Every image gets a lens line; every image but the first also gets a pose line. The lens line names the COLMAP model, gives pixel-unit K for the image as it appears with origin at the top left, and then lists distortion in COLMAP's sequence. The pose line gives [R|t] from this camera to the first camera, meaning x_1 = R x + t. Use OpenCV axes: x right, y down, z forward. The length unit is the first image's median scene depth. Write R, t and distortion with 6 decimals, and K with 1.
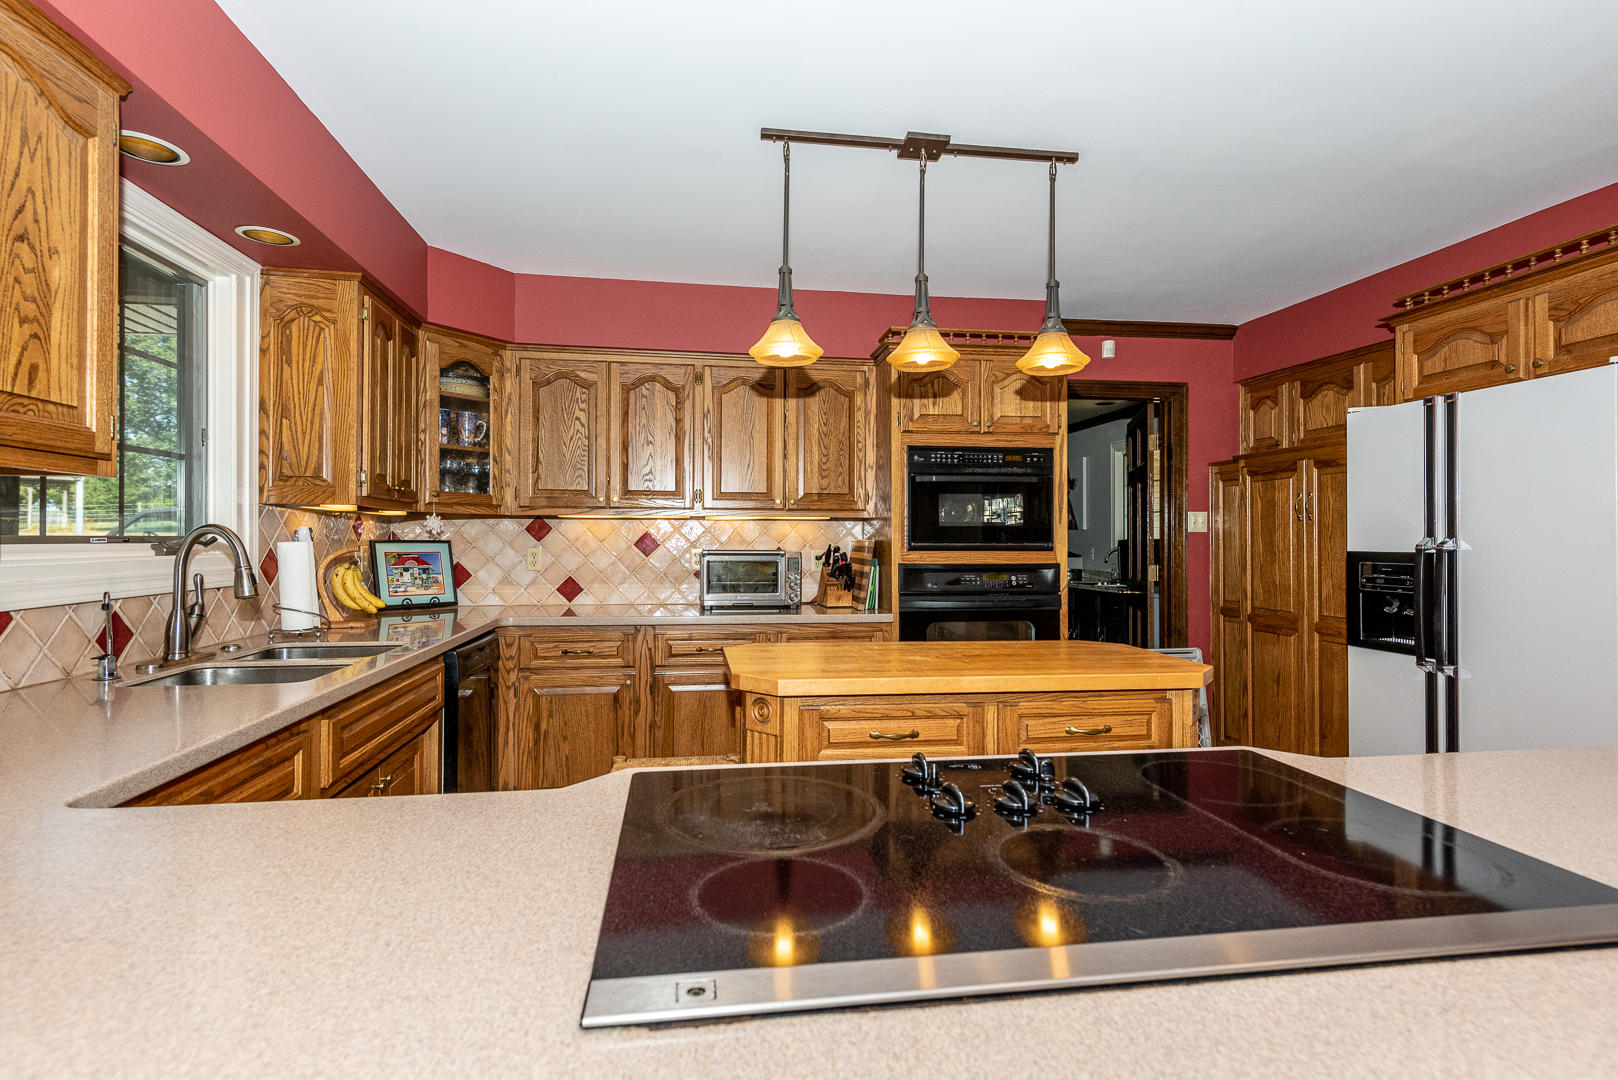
lens RADIAL K [[791.4, 0, 820.1], [0, 791.4, 535.8], [0, 0, 1]] dist [0.013646, -0.003389]
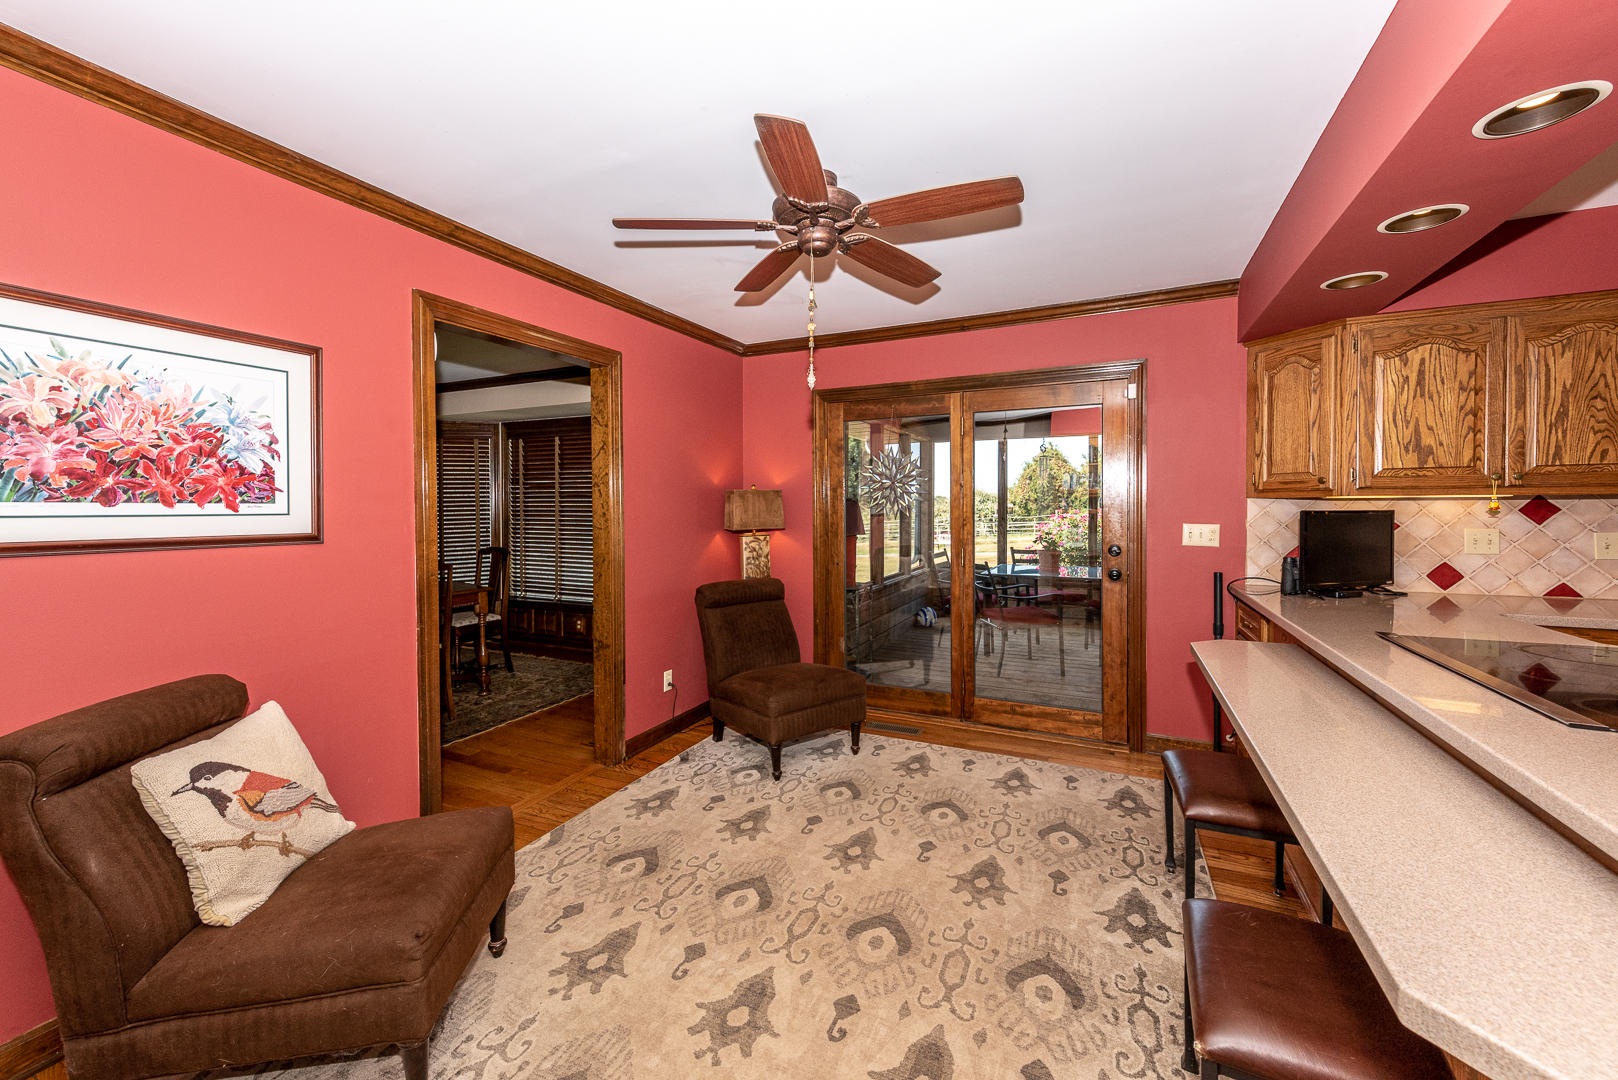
lens RADIAL K [[633.1, 0, 809.7], [0, 633.1, 518.7], [0, 0, 1]] dist [0.008472, -0.001891]
pose [[-0.557896, 0.012268, -0.829820, 0.674302], [0.006902, 0.999925, 0.010143, -0.017613], [0.829882, -0.000069, -0.557938, 0.045132]]
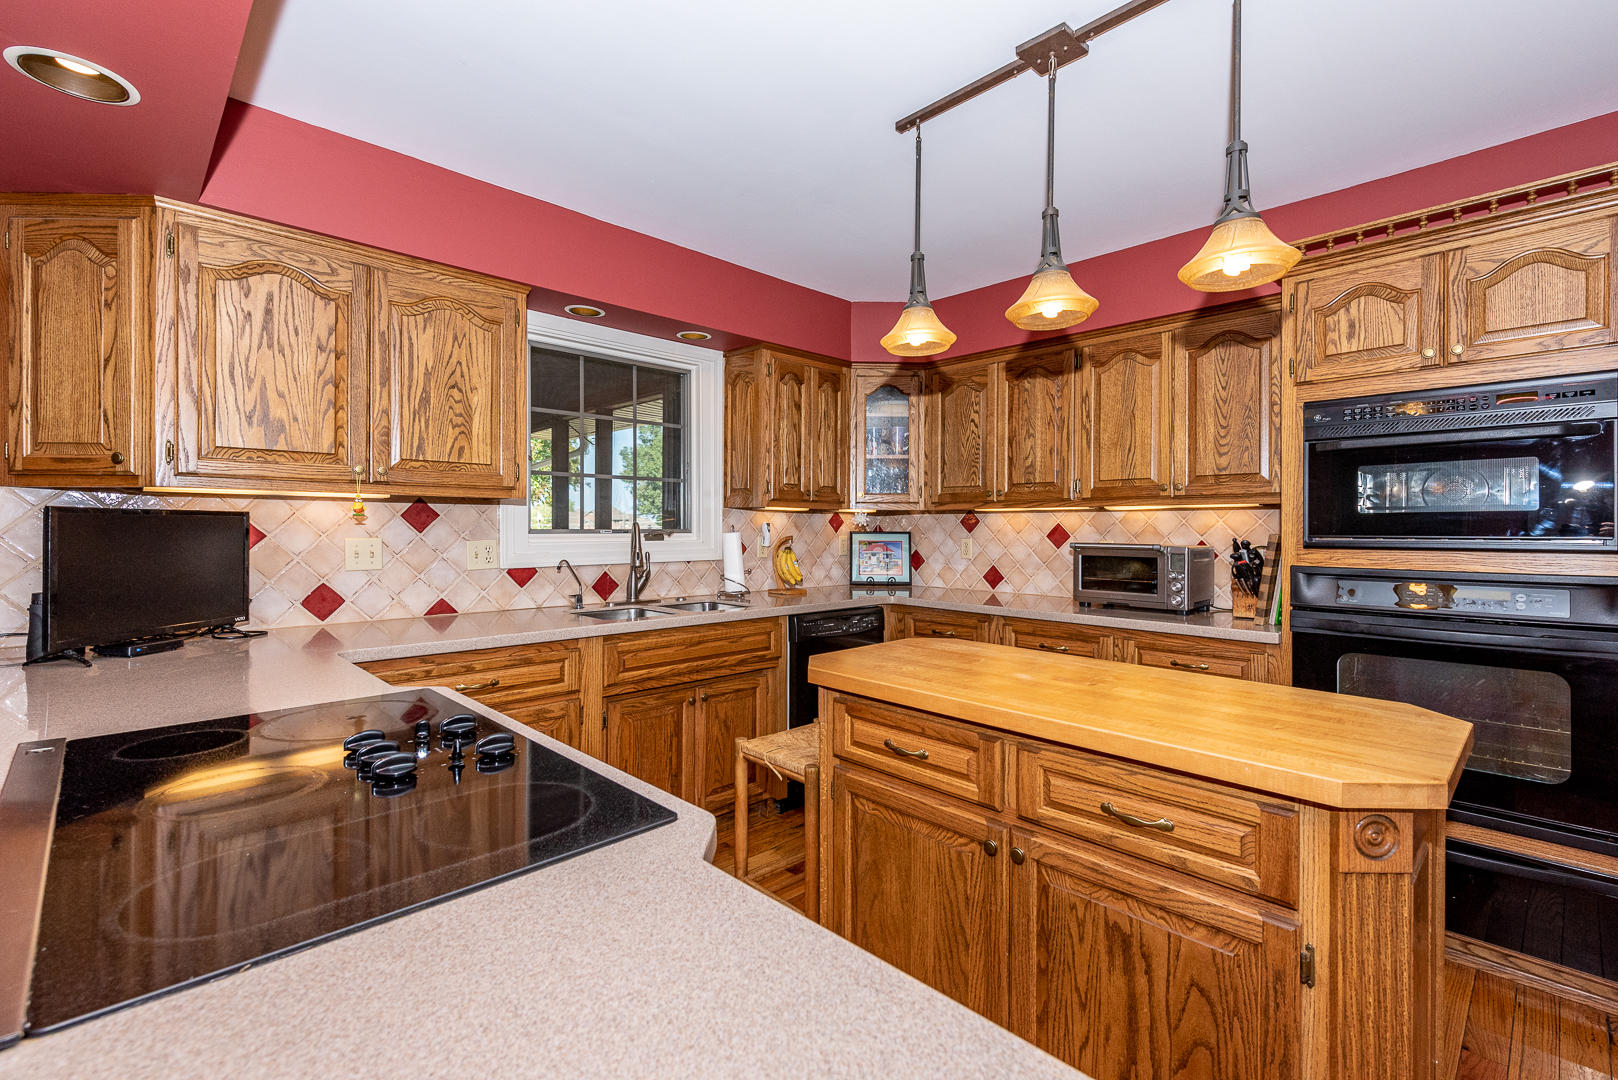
lens RADIAL K [[730.0, 0, 798.1], [0, 730.0, 526.2], [0, 0, 1]] dist [0.005175, -0.002017]
pose [[0.573041, -0.003429, -0.819519, 0.388323], [0.002610, 0.999994, -0.002359, -0.000698], [0.819522, -0.000787, 0.573047, 0.232399]]
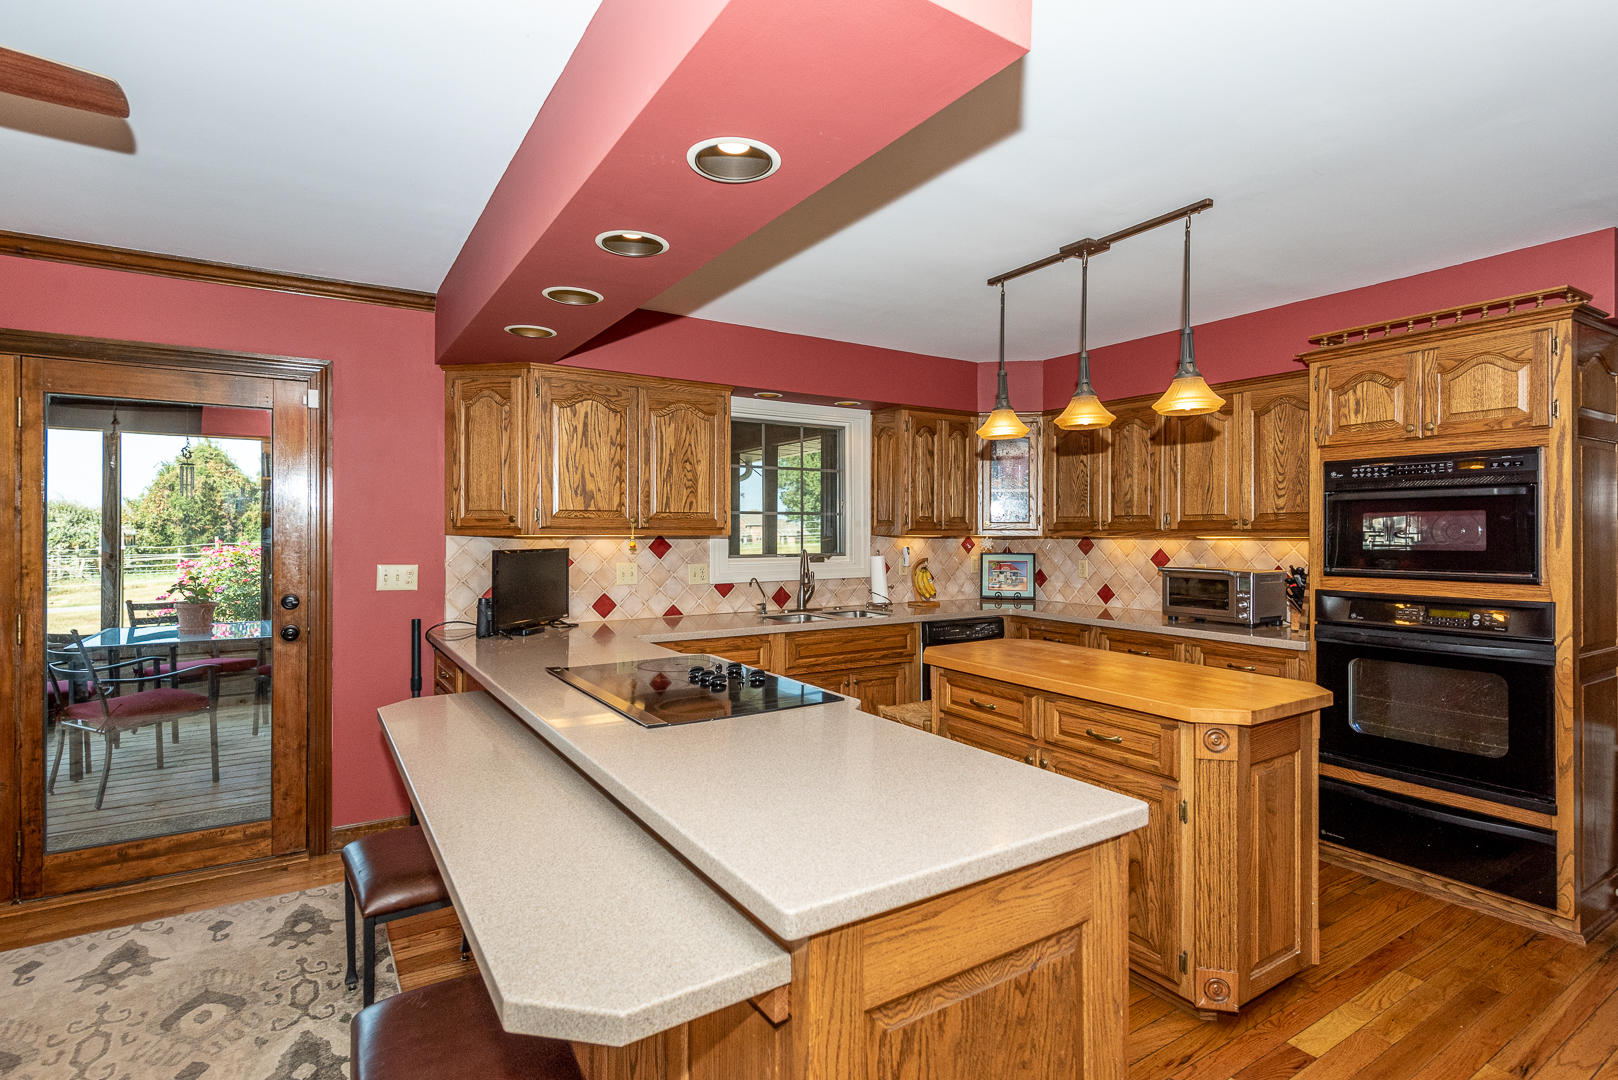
lens RADIAL K [[791.4, 0, 798.8], [0, 791.4, 534.4], [0, 0, 1]] dist [0.013646, -0.003389]
pose [[0.399228, -0.001871, -0.916850, 0.706728], [0.005056, 0.999987, 0.000161, -0.032146], [0.916838, -0.004700, 0.399232, 0.065487]]
